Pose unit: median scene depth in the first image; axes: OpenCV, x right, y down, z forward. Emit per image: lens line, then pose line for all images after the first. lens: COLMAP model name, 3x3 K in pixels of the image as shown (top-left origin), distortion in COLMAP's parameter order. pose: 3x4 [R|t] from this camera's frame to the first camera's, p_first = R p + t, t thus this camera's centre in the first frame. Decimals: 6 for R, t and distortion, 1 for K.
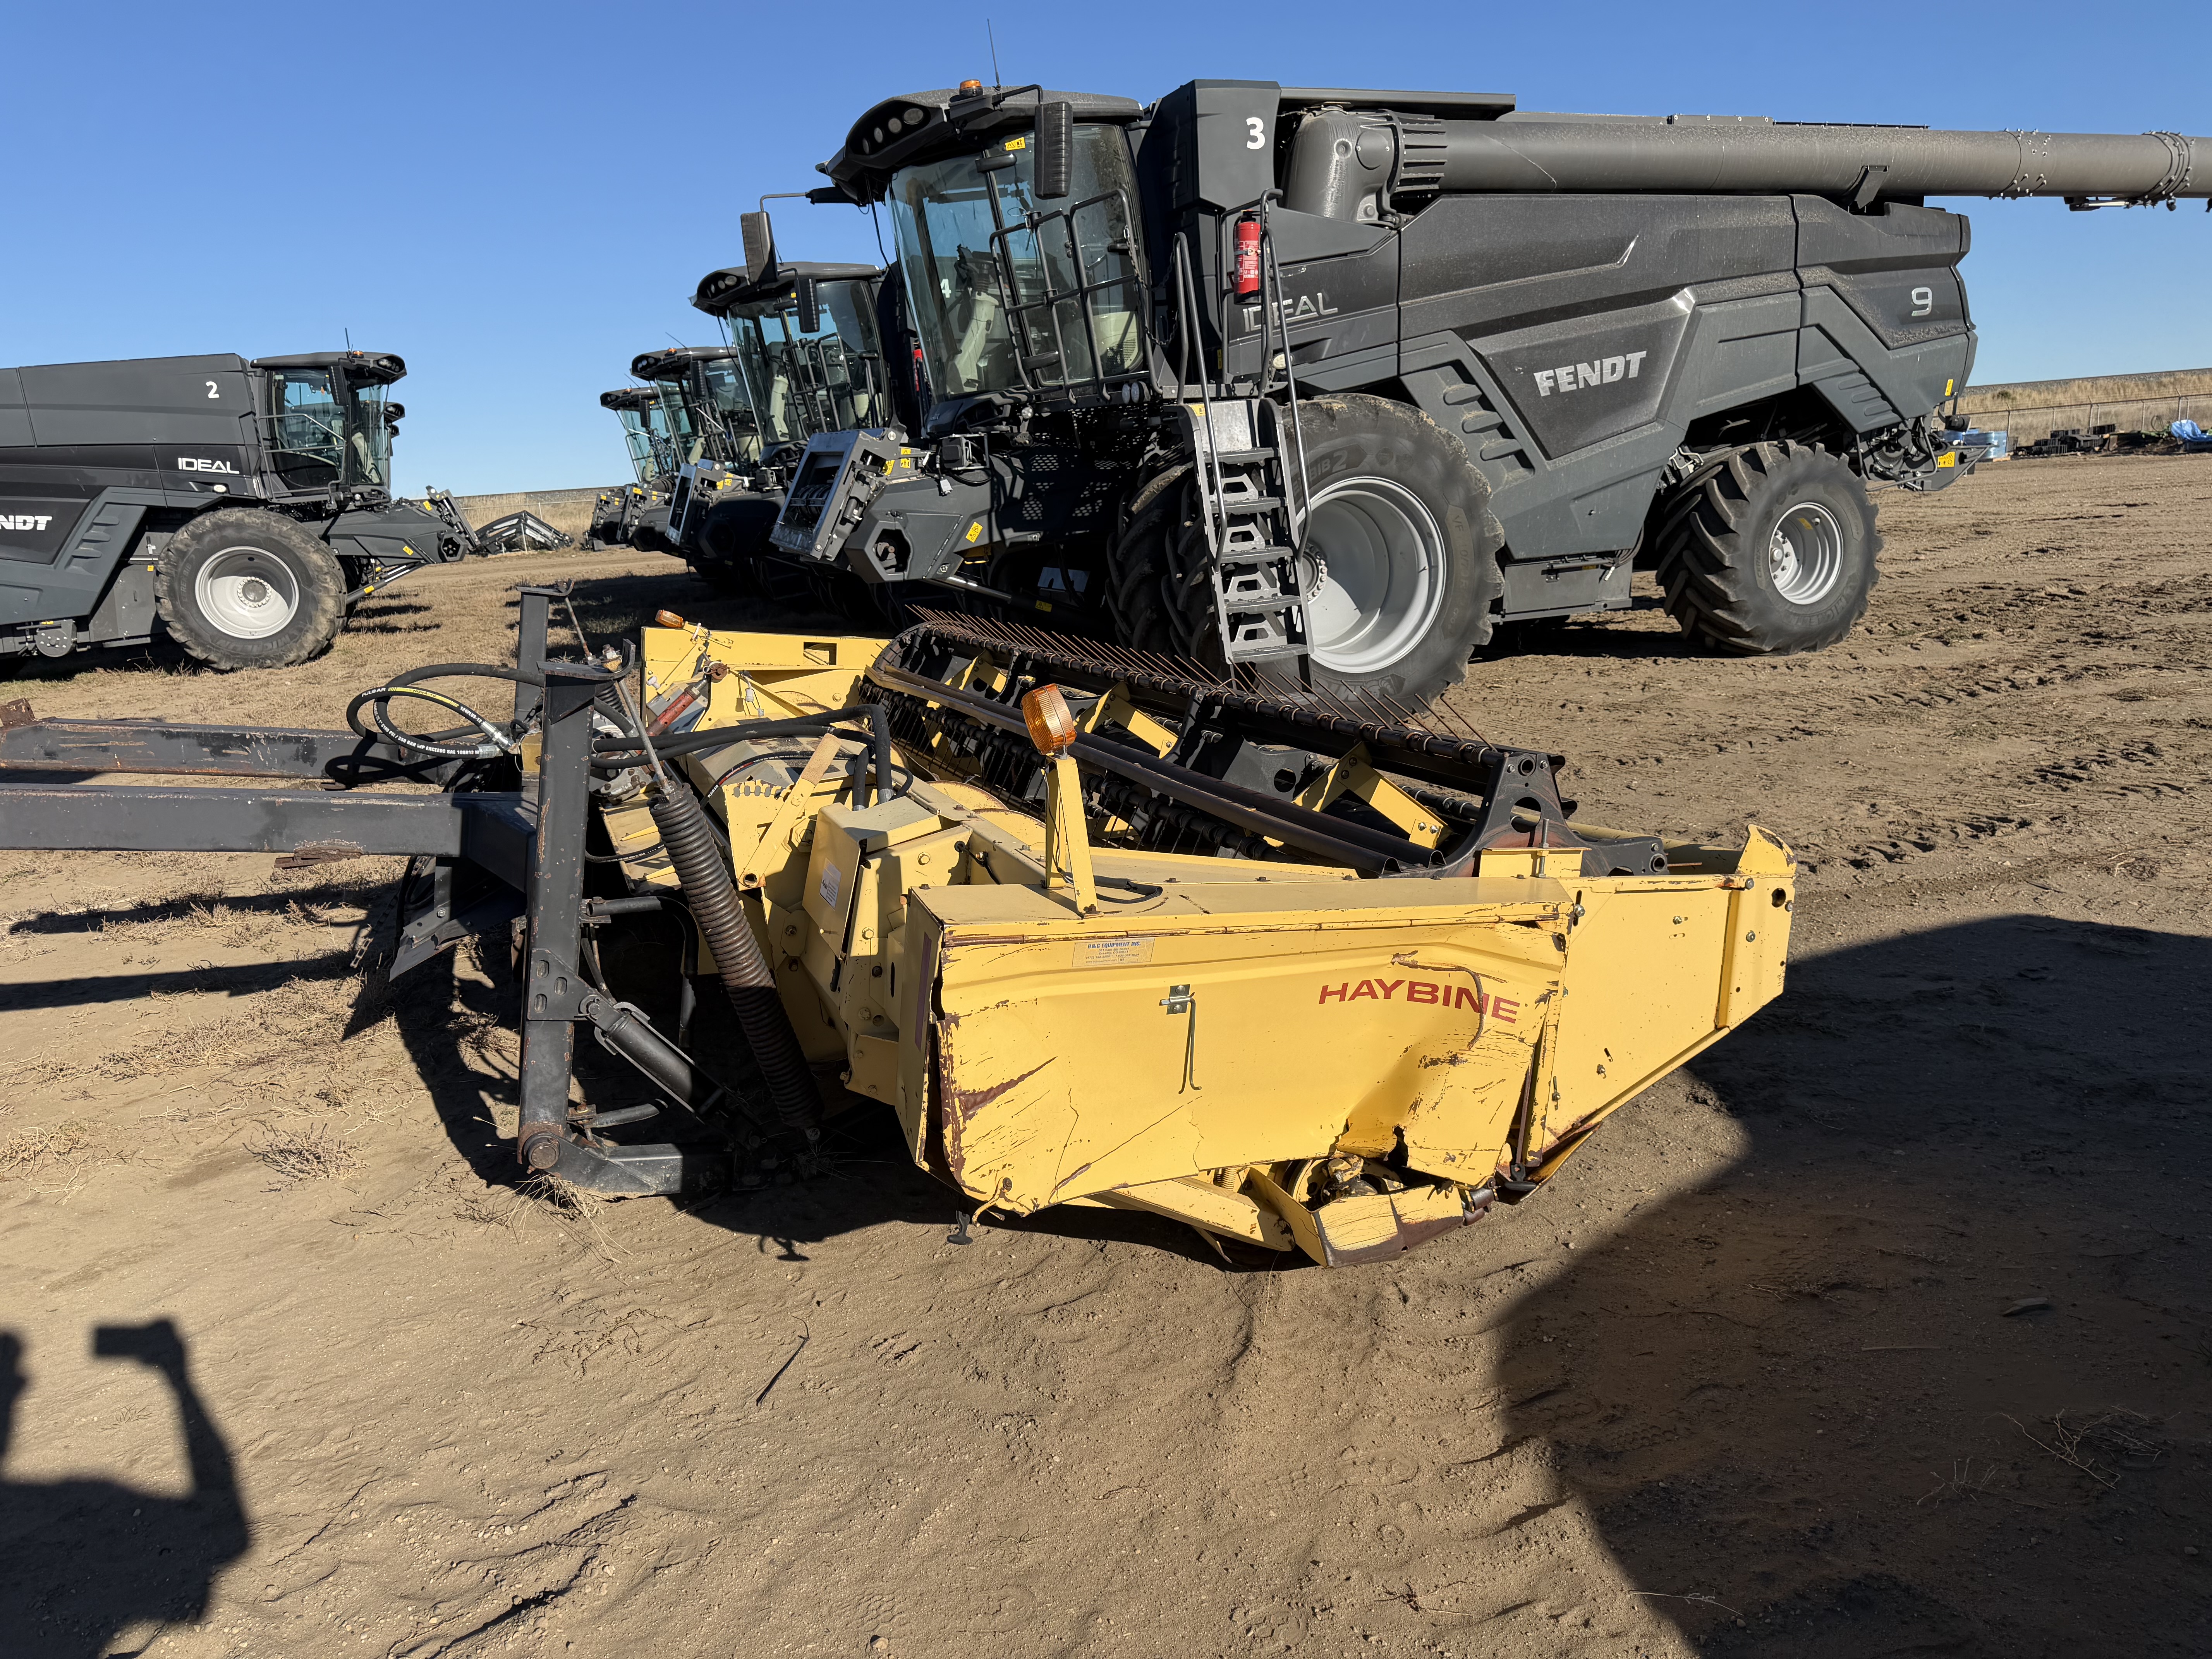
lens RADIAL K [[1587.3, 0, 1092.6], [0, 1587.3, 841.4], [0, 0, 1]] dist [0.004905, -0.006011]
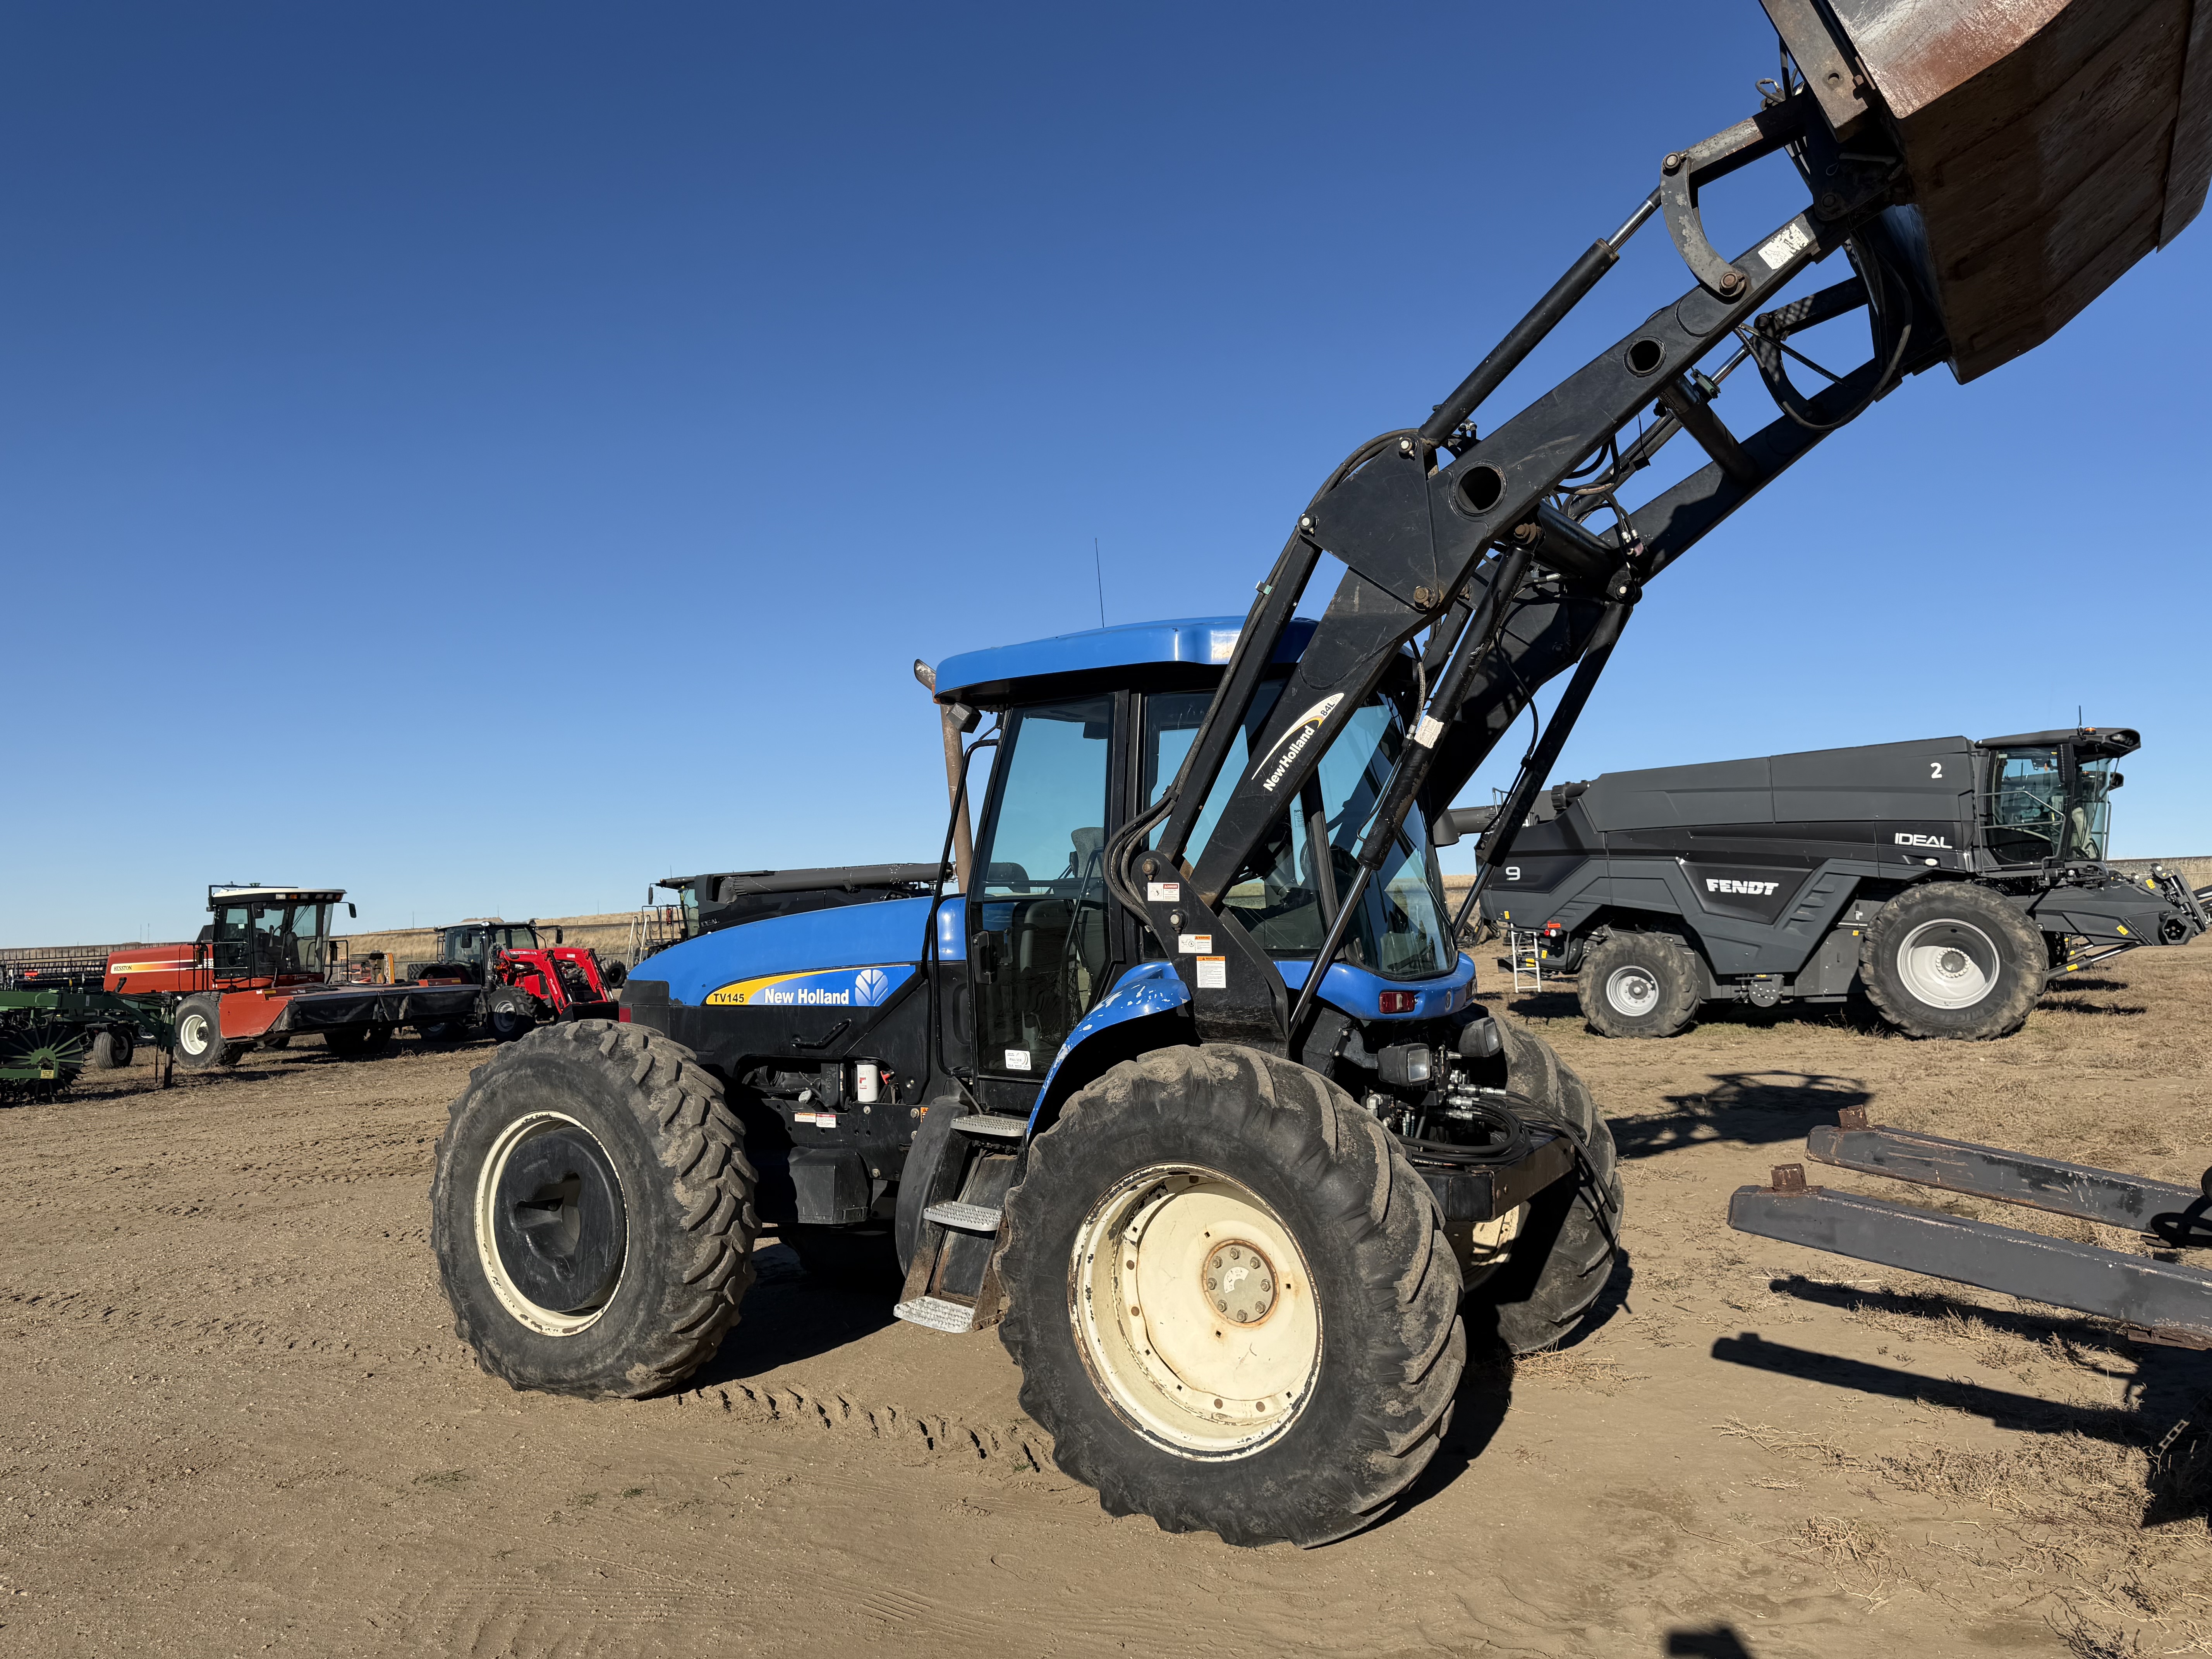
lens RADIAL K [[1575.3, 0, 1101.3], [0, 1575.3, 818.0], [0, 0, 1]] dist [0.028247, -0.008211]
pose [[0.579242, 0.005488, -0.815137, -0.026122], [-0.194277, 0.972091, -0.131510, -0.011959], [0.791666, 0.234539, 0.564142, -0.030004]]
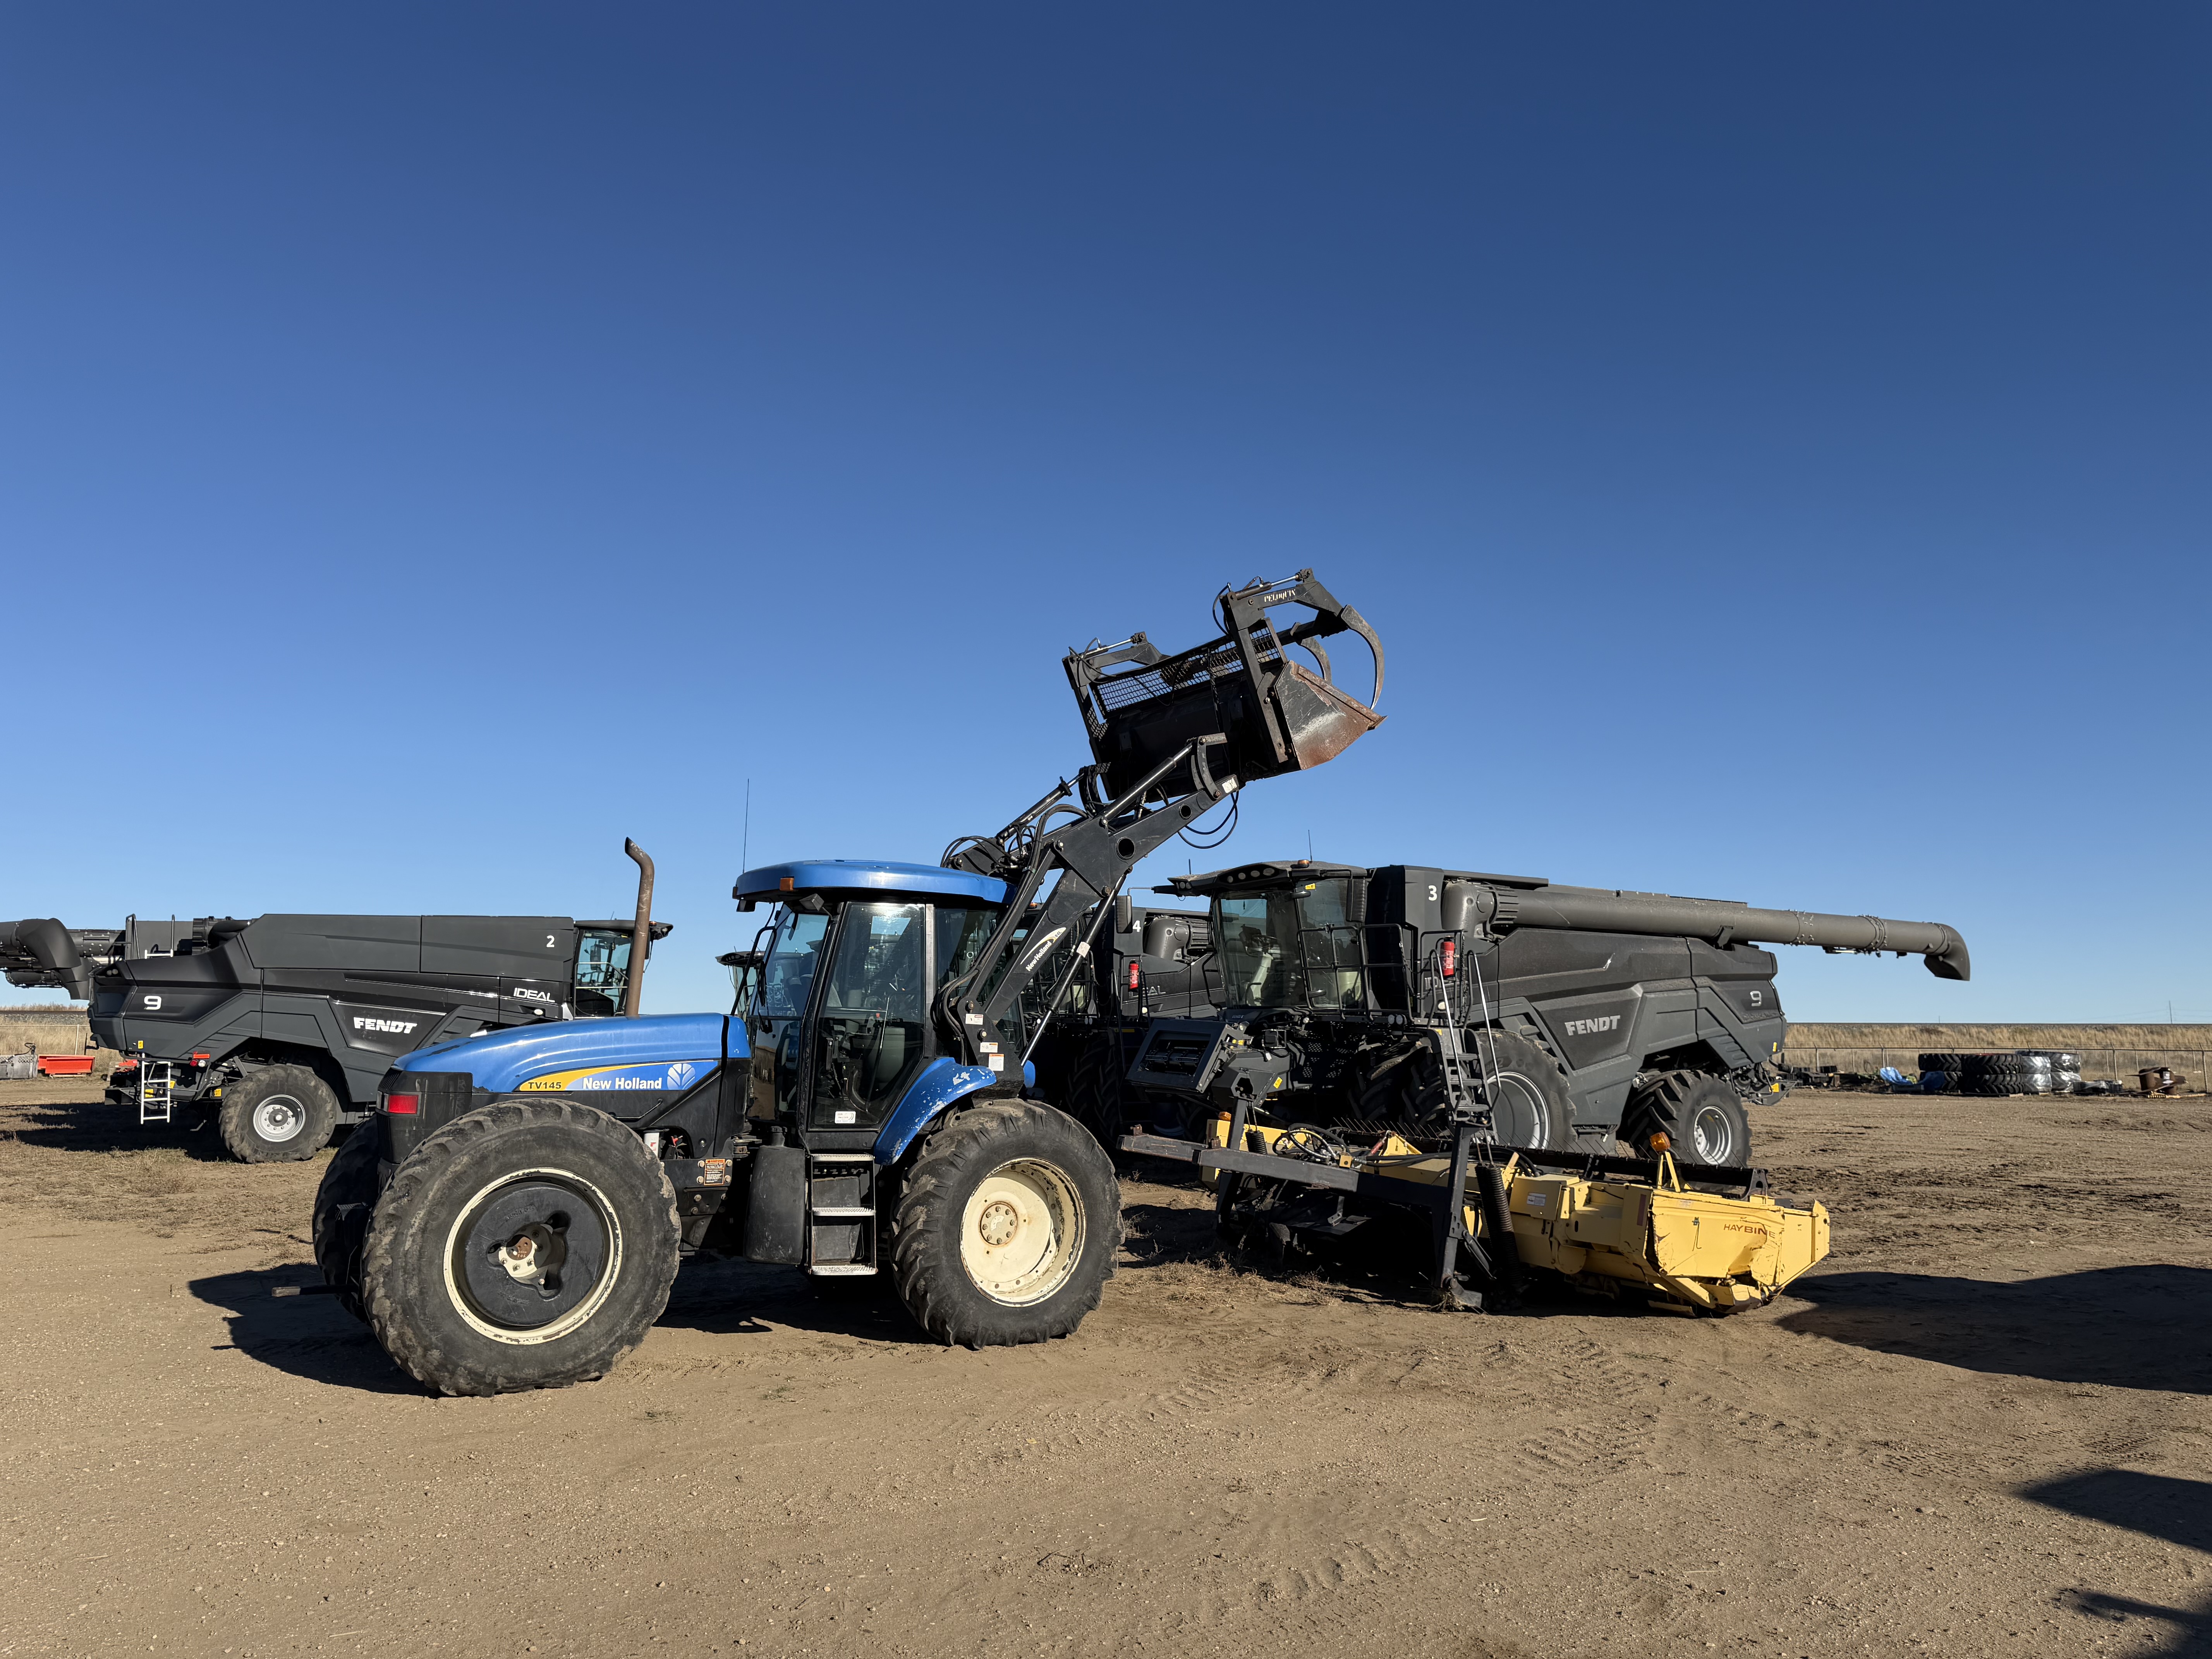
lens RADIAL K [[1551.4, 0, 1106.0], [0, 1551.4, 829.5], [0, 0, 1]] dist [0.105924, -0.200550]
pose [[0.988219, 0.093339, 0.121291, -0.347546], [-0.044307, 0.933043, -0.357026, 0.116949], [-0.146494, 0.347445, 0.926186, -0.477222]]
